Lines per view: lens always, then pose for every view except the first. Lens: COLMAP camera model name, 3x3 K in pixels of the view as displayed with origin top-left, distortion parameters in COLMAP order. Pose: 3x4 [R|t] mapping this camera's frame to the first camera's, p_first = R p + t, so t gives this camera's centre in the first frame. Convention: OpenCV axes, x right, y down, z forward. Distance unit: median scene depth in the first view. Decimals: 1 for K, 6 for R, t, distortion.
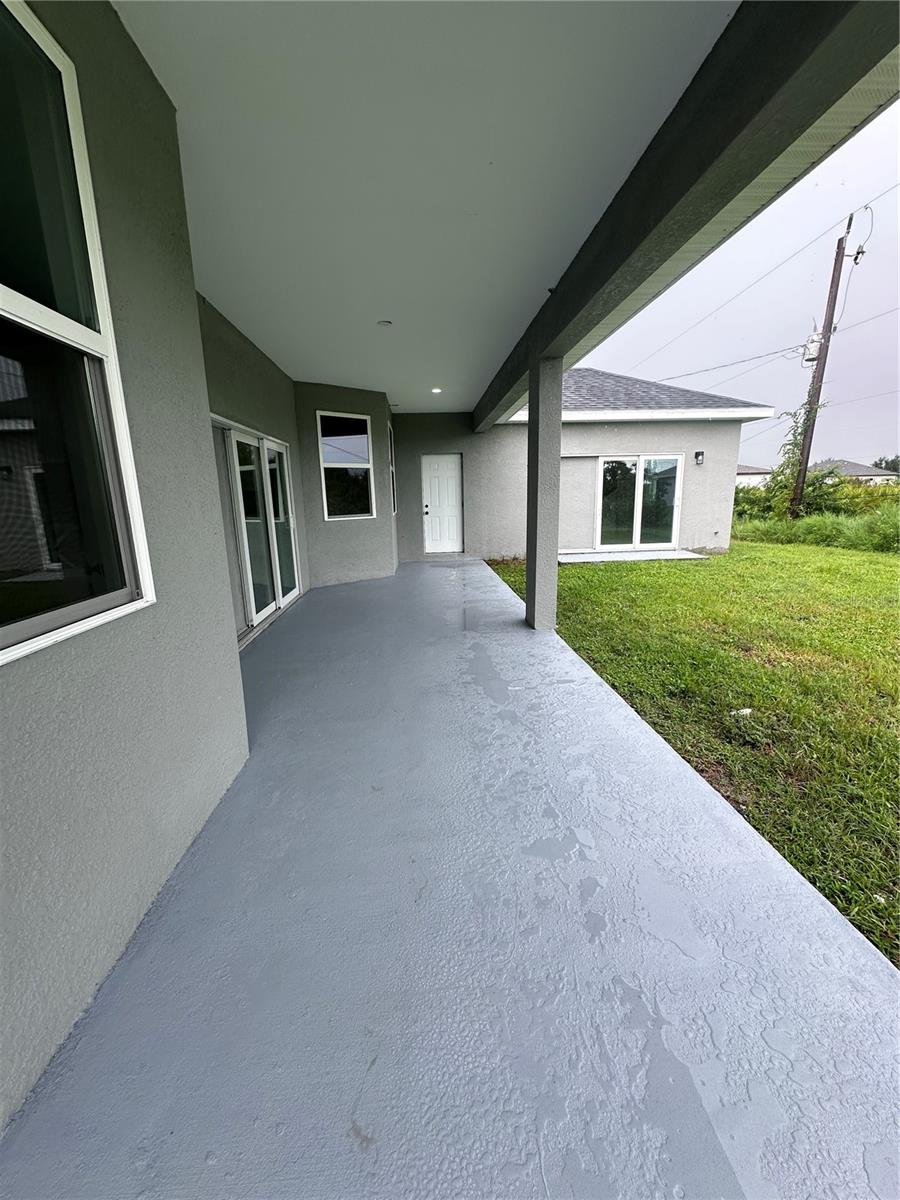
lens RADIAL K [[481.9, 0, 450.3], [0, 481.9, 600.5], [0, 0, 1]] dist [-0.001181, -0.000252]
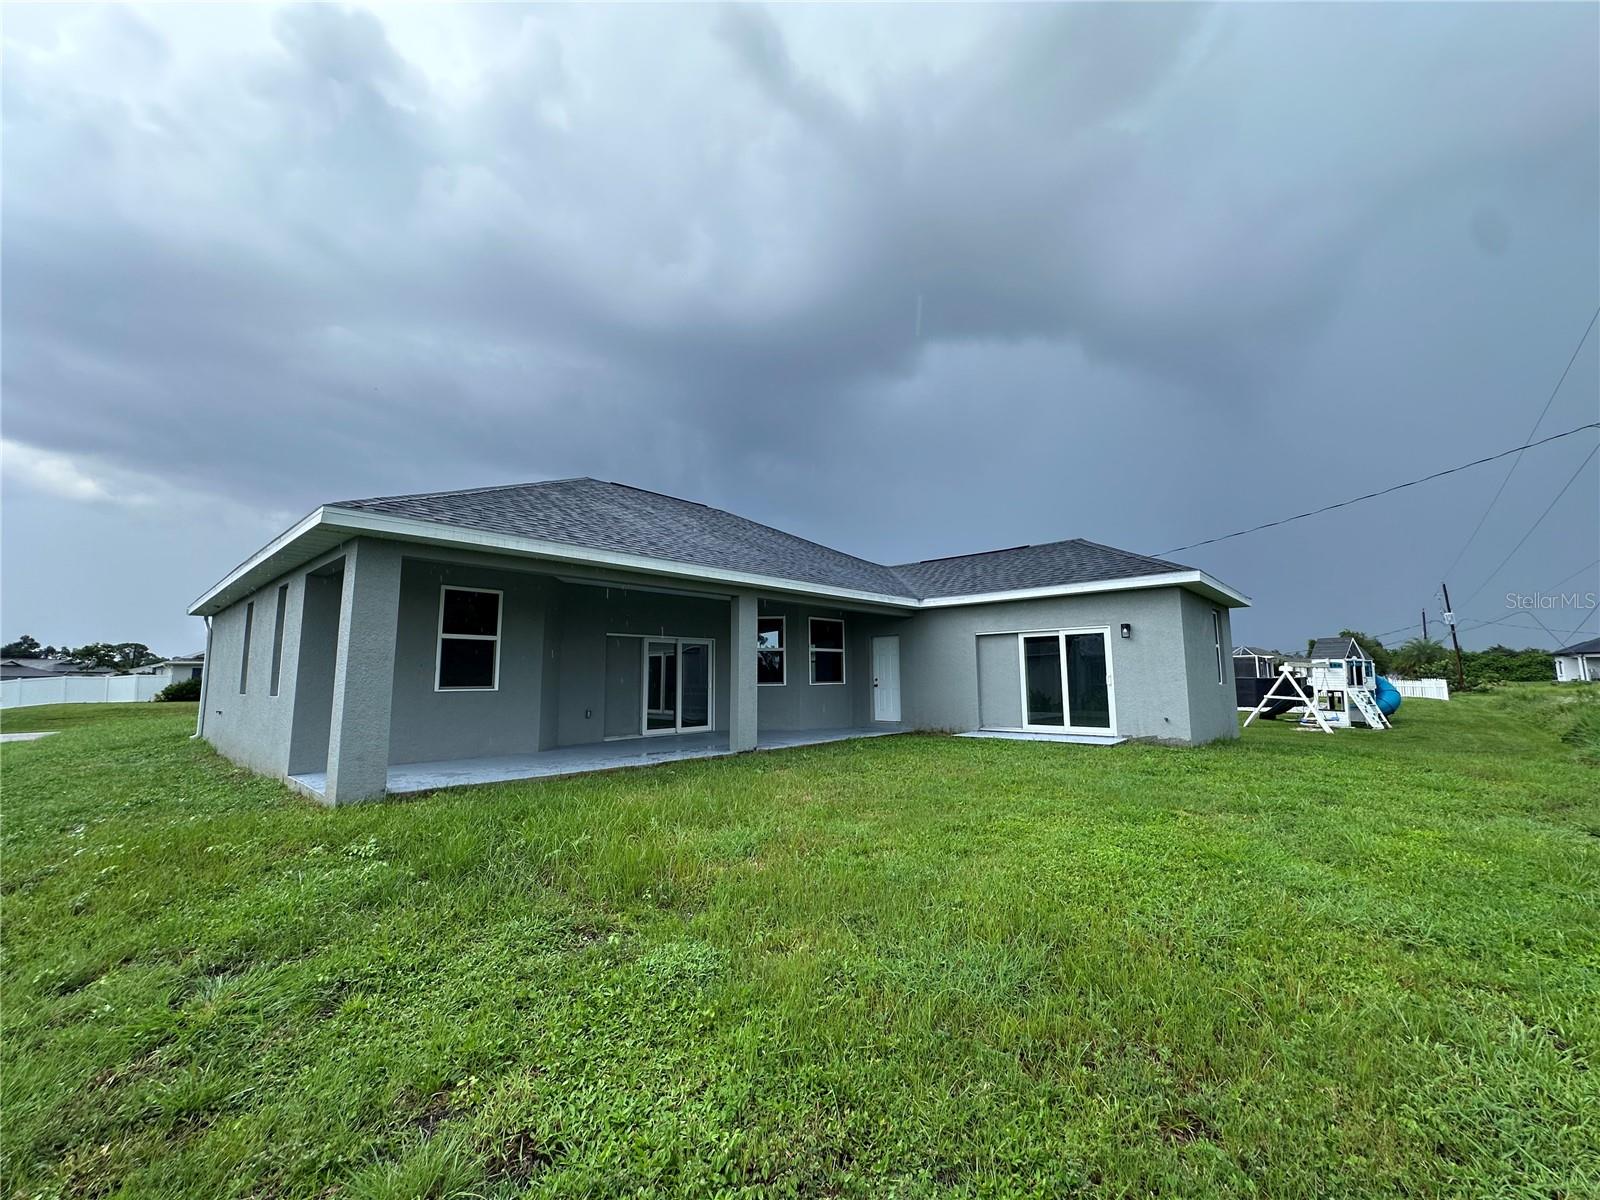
lens RADIAL K [[642.5, 0, 797.5], [0, 642.5, 599.0], [0, 0, 1]] dist [-0.001181, -0.000252]
pose [[0.685912, -0.073947, -0.723918, 0.953691], [-0.164138, 0.953463, -0.252915, 0.041326], [0.708932, 0.292300, 0.641854, -0.185996]]
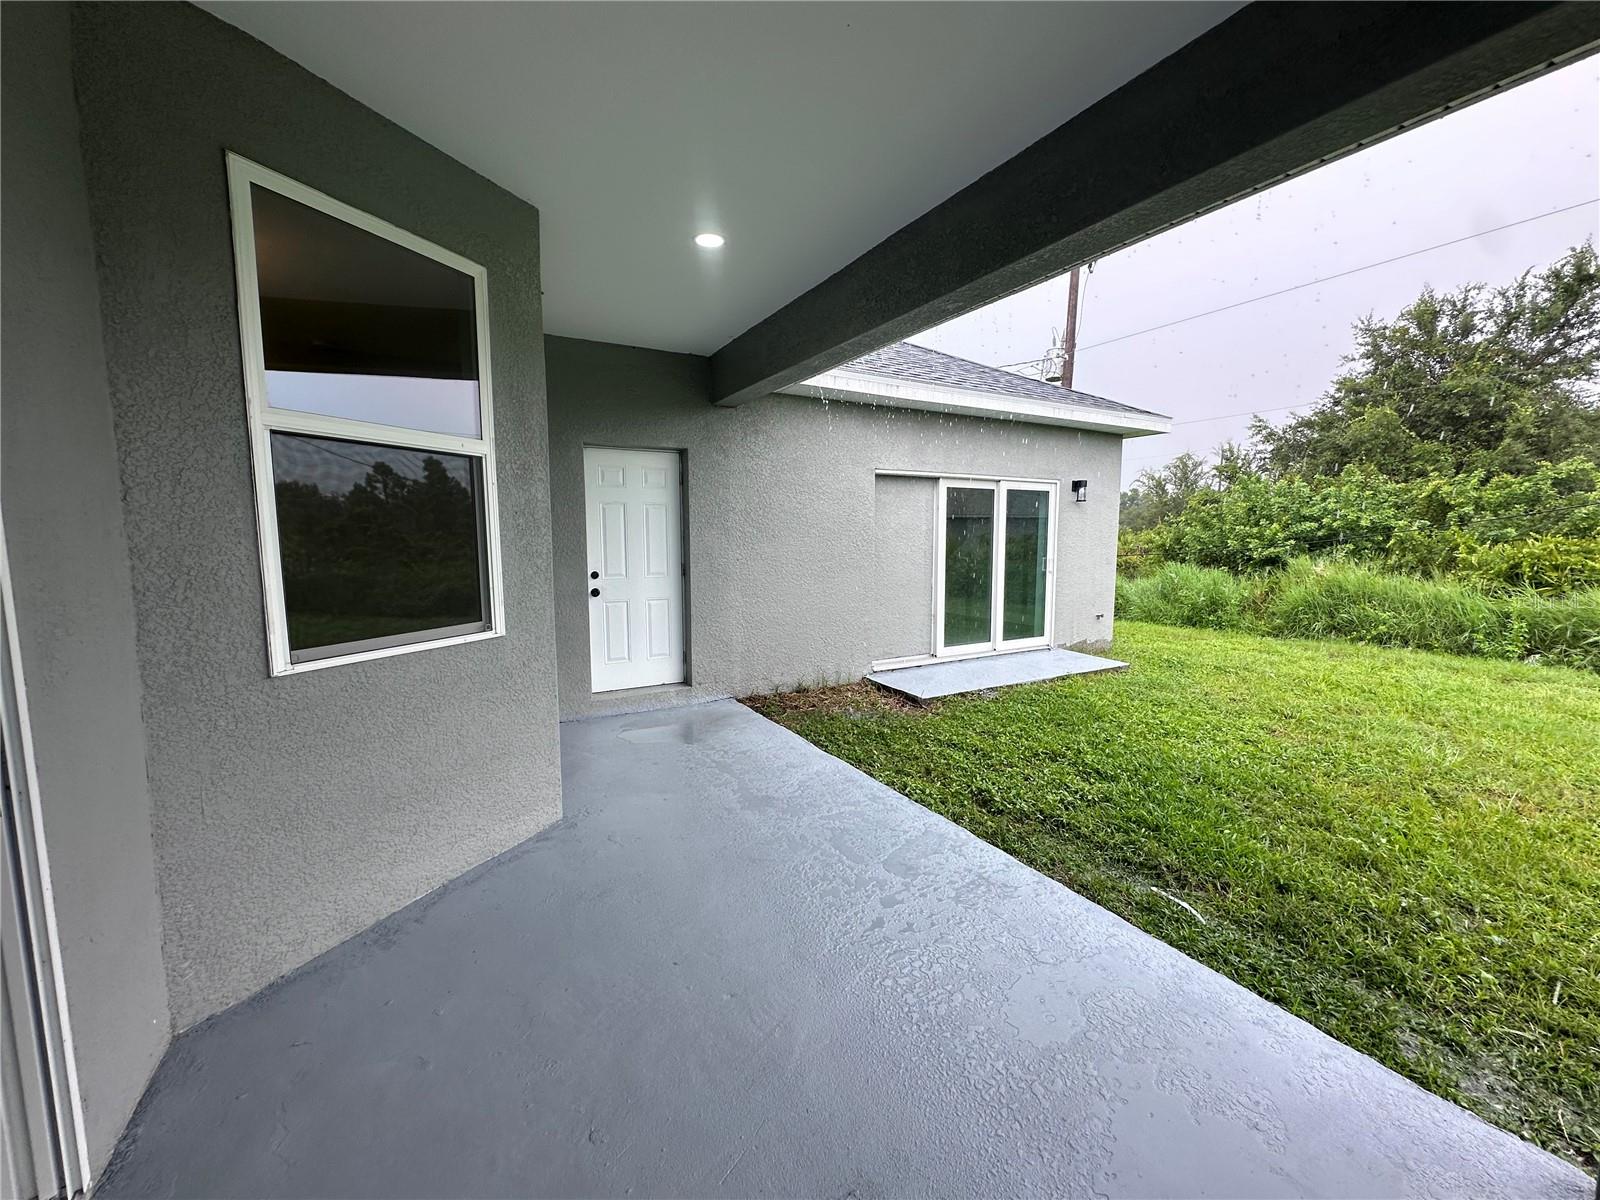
lens RADIAL K [[642.5, 0, 798.7], [0, 642.5, 598.2], [0, 0, 1]] dist [-0.001181, -0.000252]
pose [[0.904639, -0.018994, 0.425754, -0.121901], [0.070307, 0.991970, -0.105135, -0.109718], [-0.420338, 0.125042, 0.898710, 0.460783]]
